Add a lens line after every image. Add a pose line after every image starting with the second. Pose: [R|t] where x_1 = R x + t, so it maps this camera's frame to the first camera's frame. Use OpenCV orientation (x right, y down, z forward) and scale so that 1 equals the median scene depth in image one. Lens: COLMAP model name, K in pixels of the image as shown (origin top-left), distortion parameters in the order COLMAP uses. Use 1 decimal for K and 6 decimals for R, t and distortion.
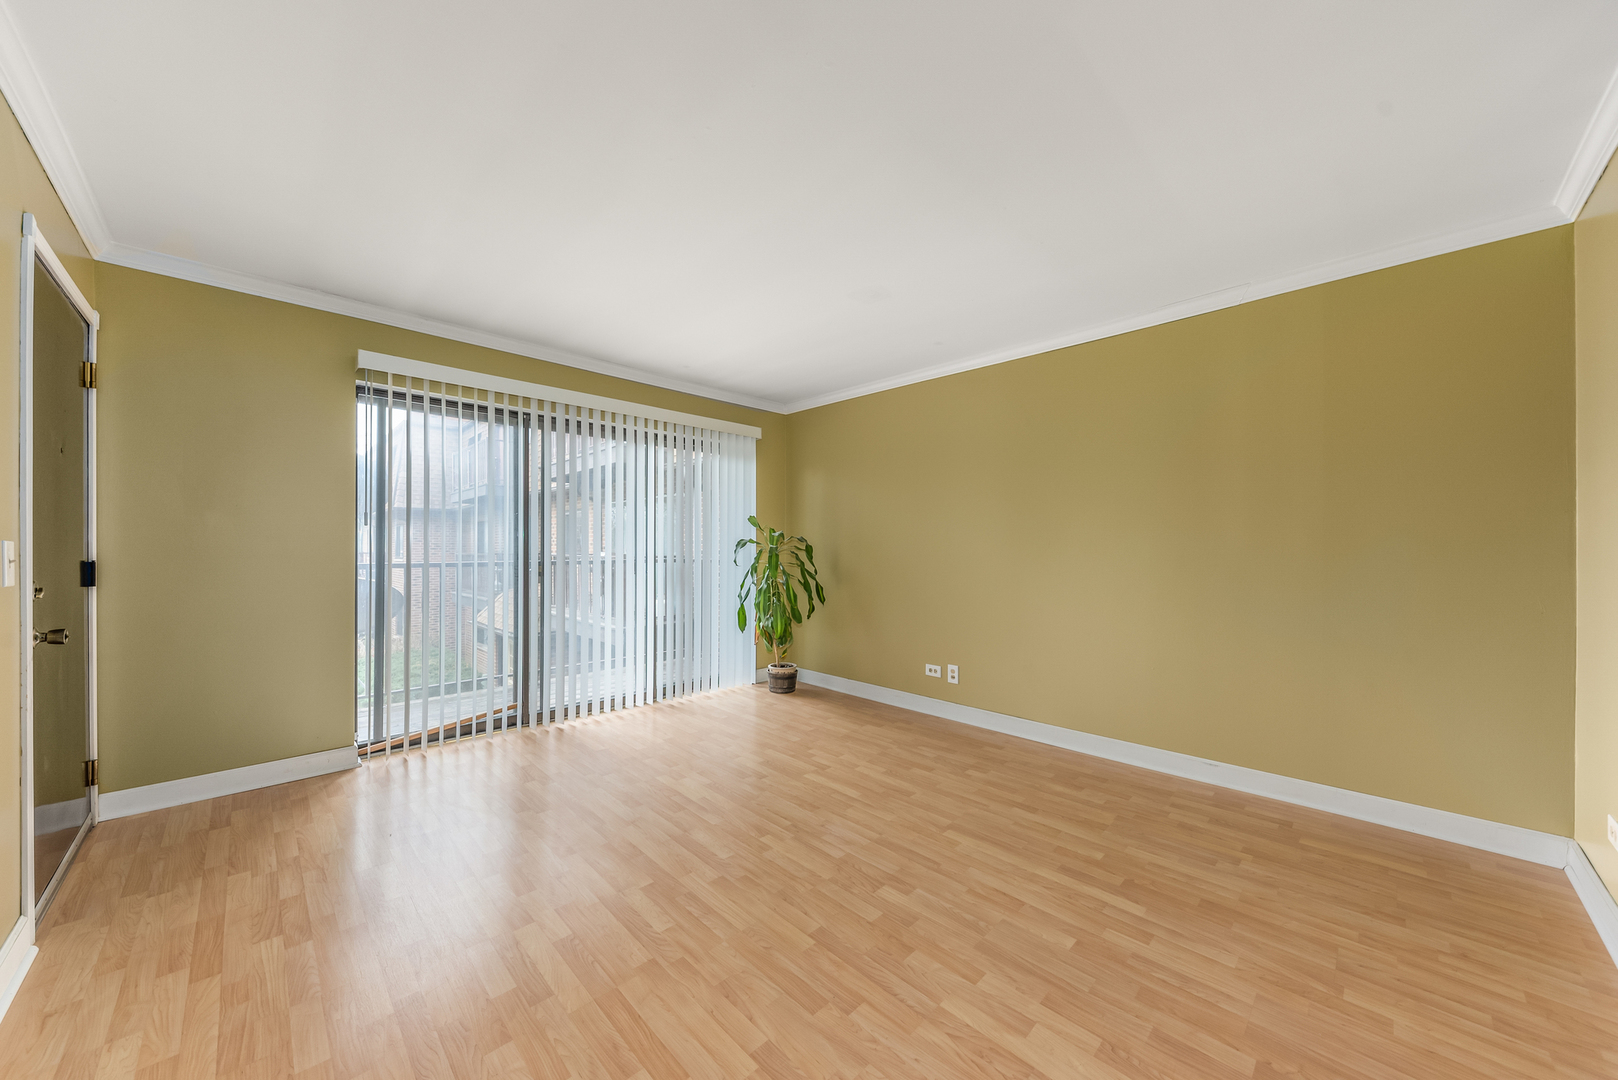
lens RADIAL K [[571.7, 0, 808.4], [0, 571.7, 551.3], [0, 0, 1]] dist [0.008309, -0.005649]
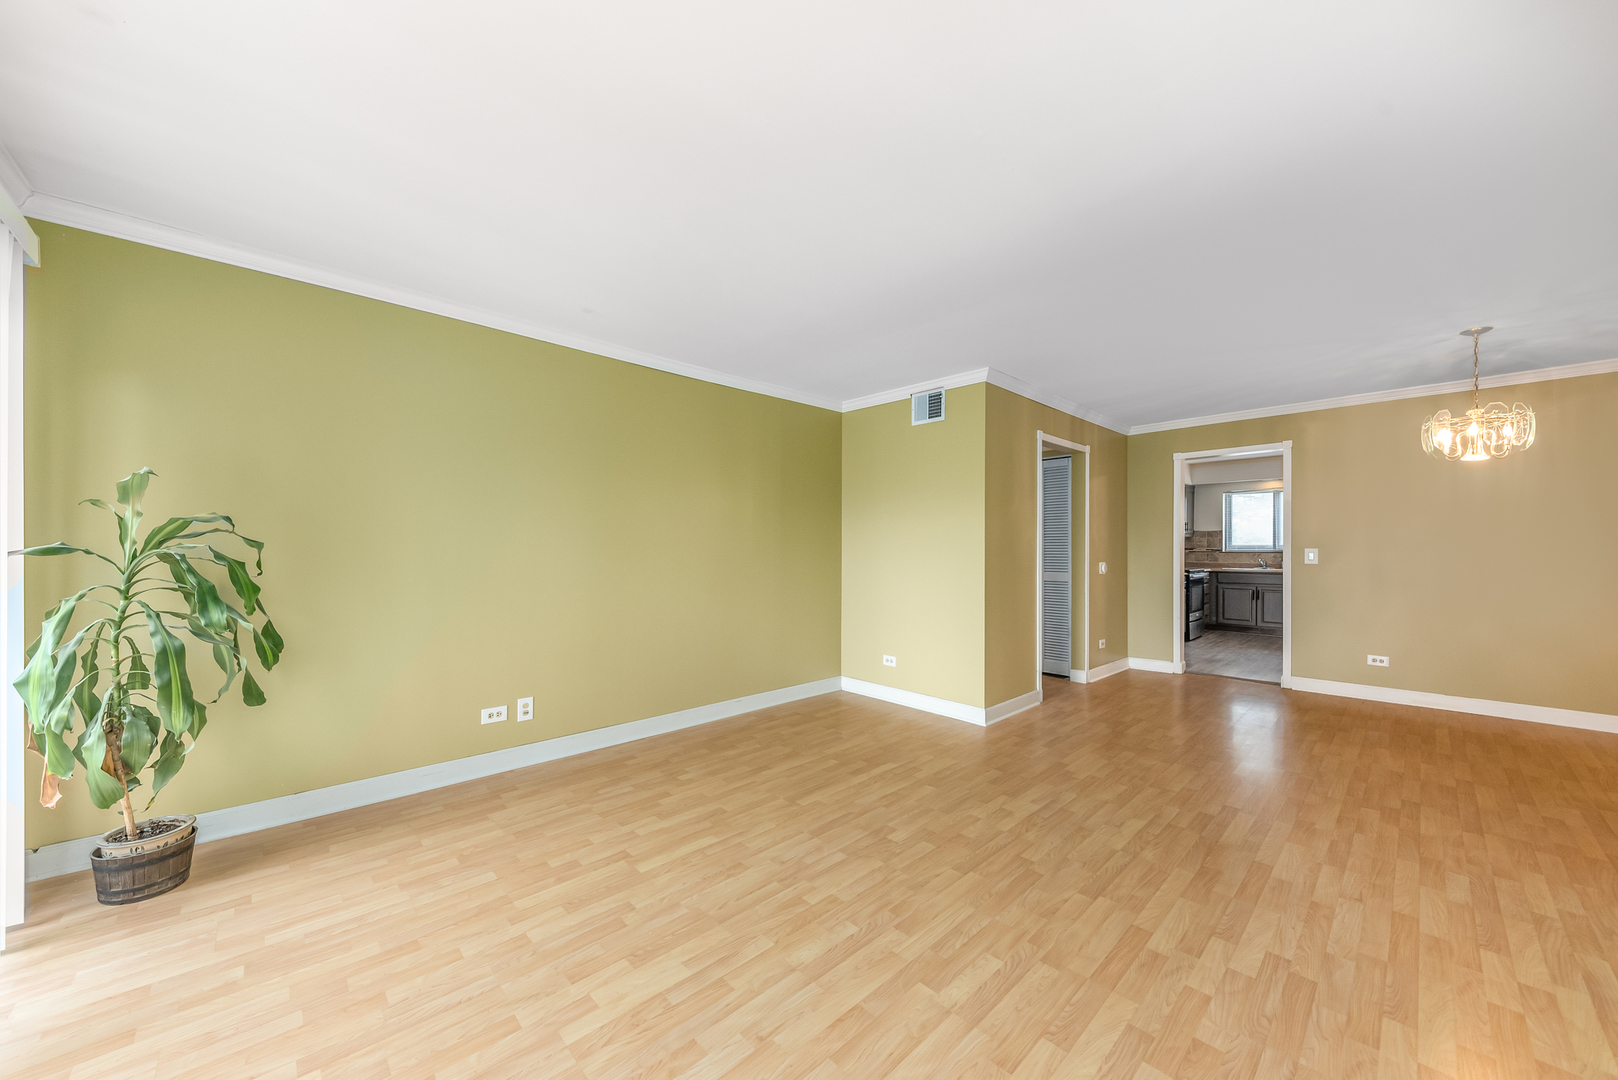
lens RADIAL K [[571.7, 0, 808.4], [0, 571.7, 551.3], [0, 0, 1]] dist [0.008309, -0.005649]
pose [[0.020044, -0.006122, 0.999780, -0.835323], [0.005045, 0.999969, 0.006022, -0.016072], [-0.999786, 0.004923, 0.020074, 0.896640]]
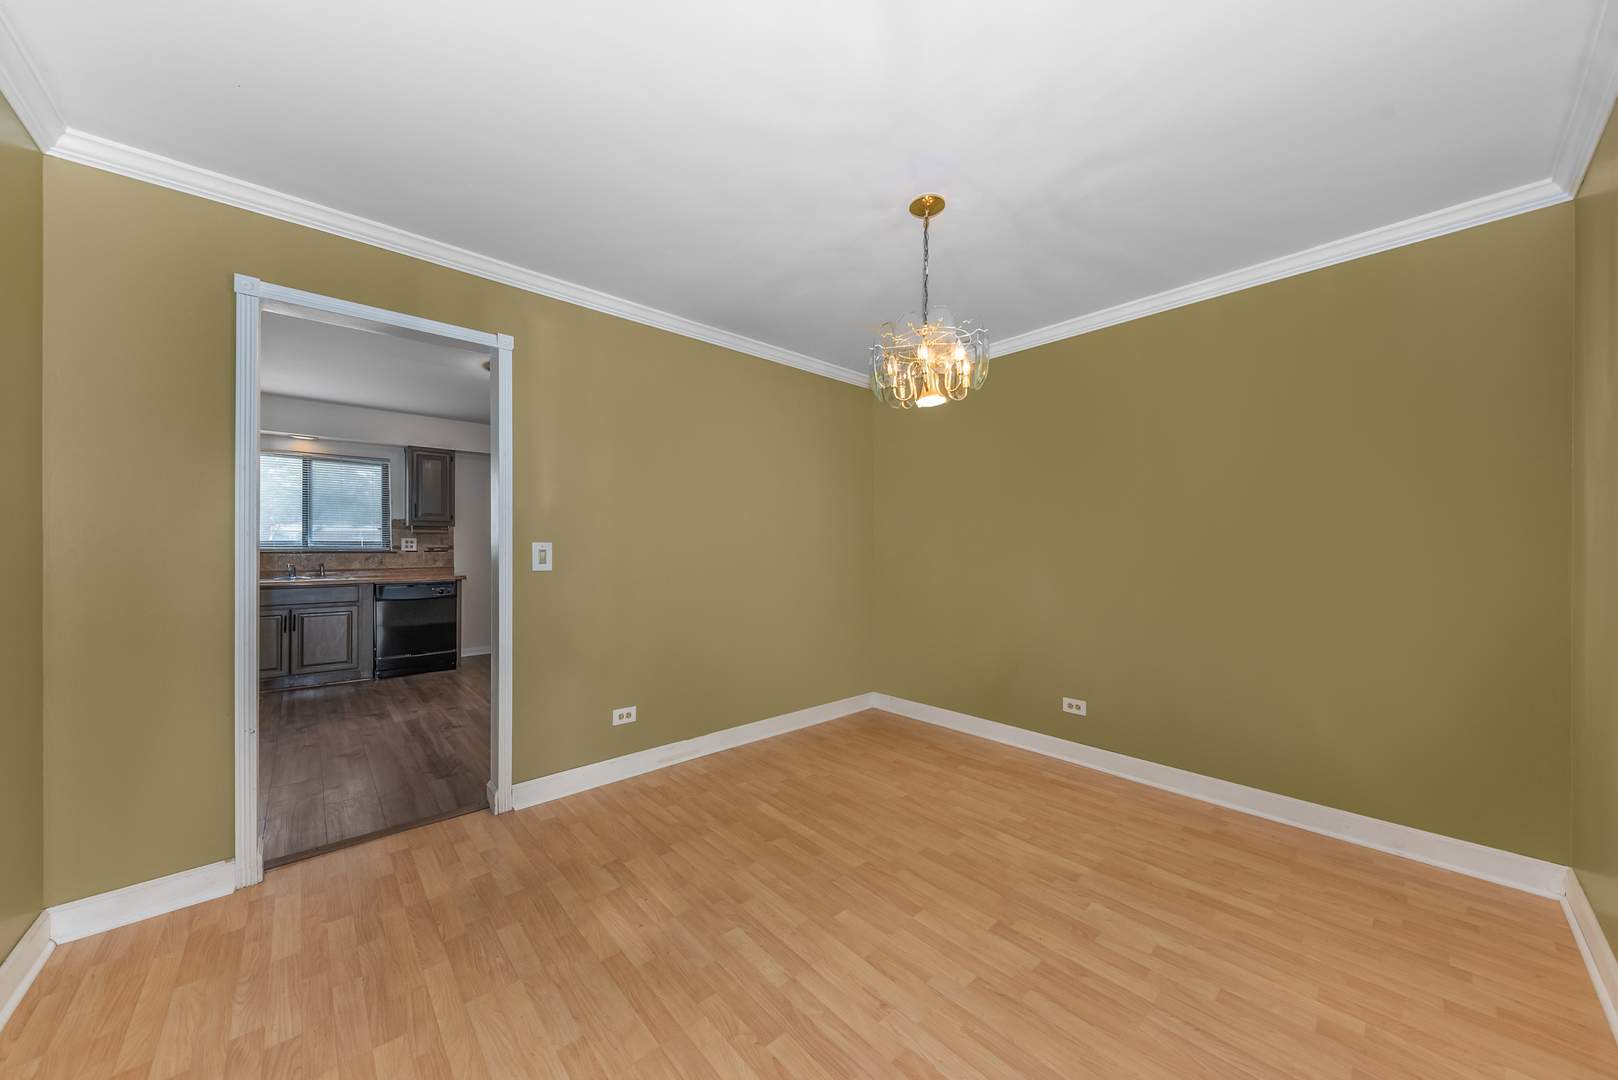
lens RADIAL K [[553.6, 0, 806.4], [0, 553.6, 548.4], [0, 0, 1]] dist [0.000760, -0.000131]
pose [[-0.999290, -0.000963, 0.037675, 0.544577], [-0.000709, 0.999977, 0.006748, -0.005439], [-0.037681, 0.006717, -0.999267, 0.281176]]
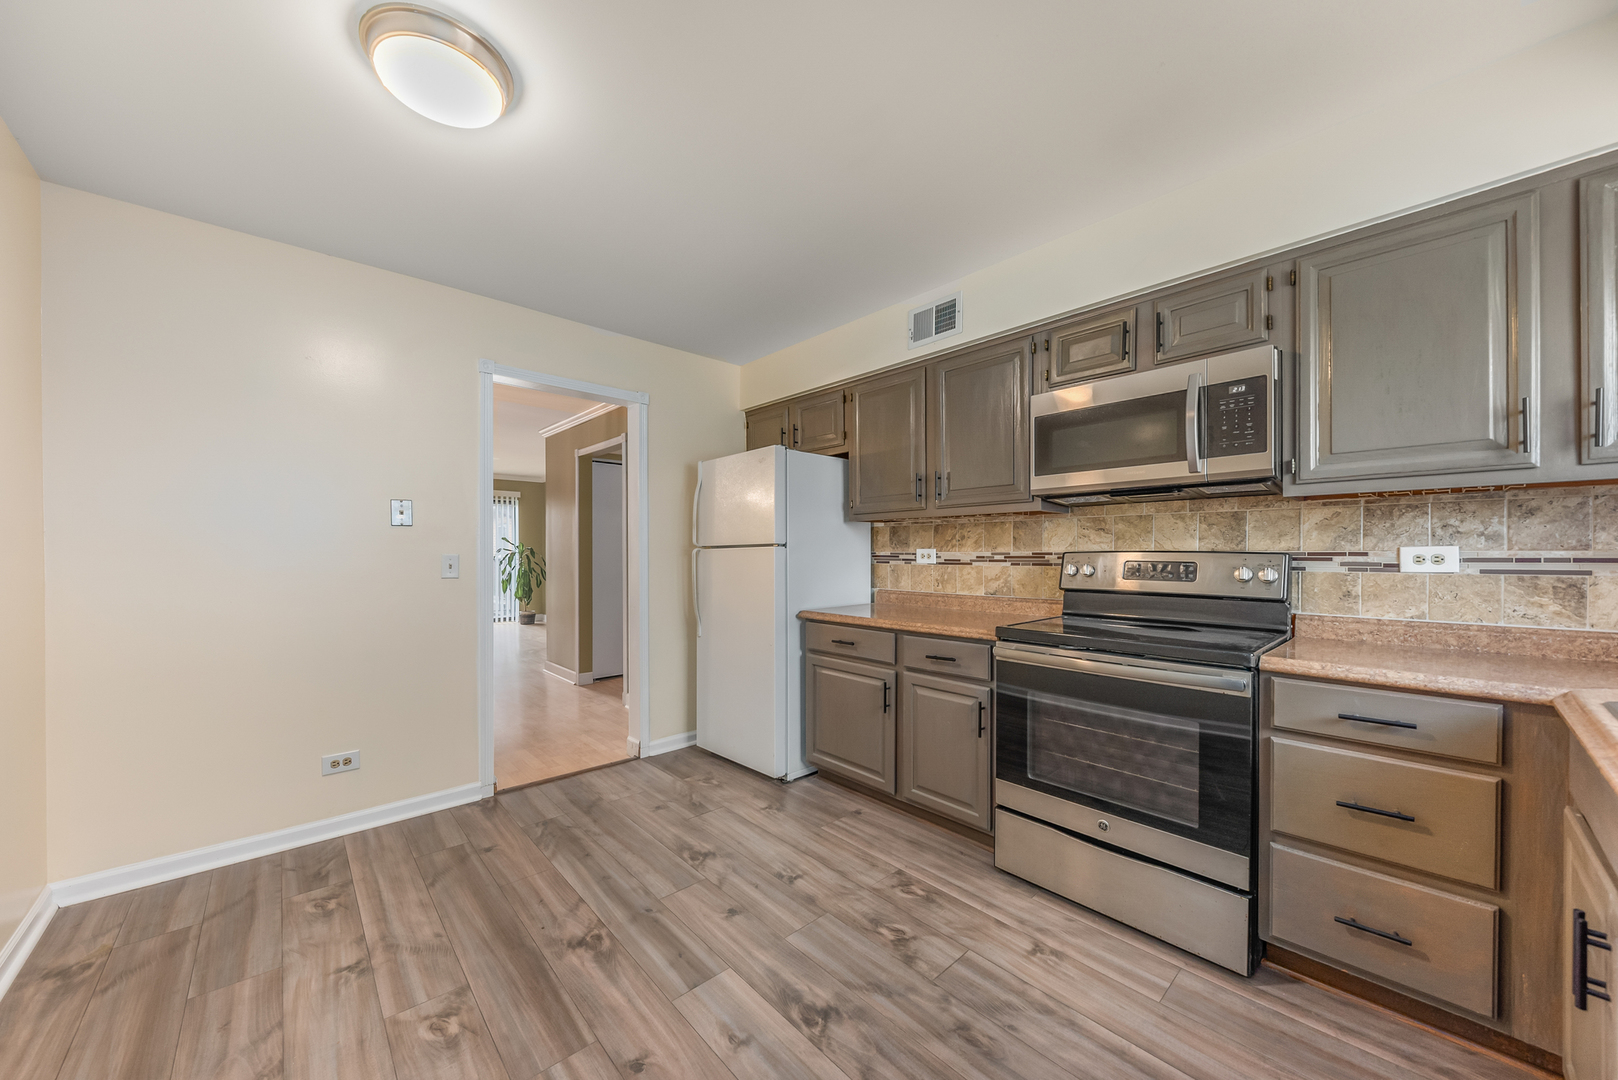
lens RADIAL K [[571.7, 0, 808.4], [0, 571.7, 551.3], [0, 0, 1]] dist [0.008309, -0.005649]
pose [[0.999491, 0.000057, -0.031903, 1.780683], [-0.000311, 0.999968, -0.007959, 0.002186], [0.031902, 0.007965, 0.999459, -1.760303]]
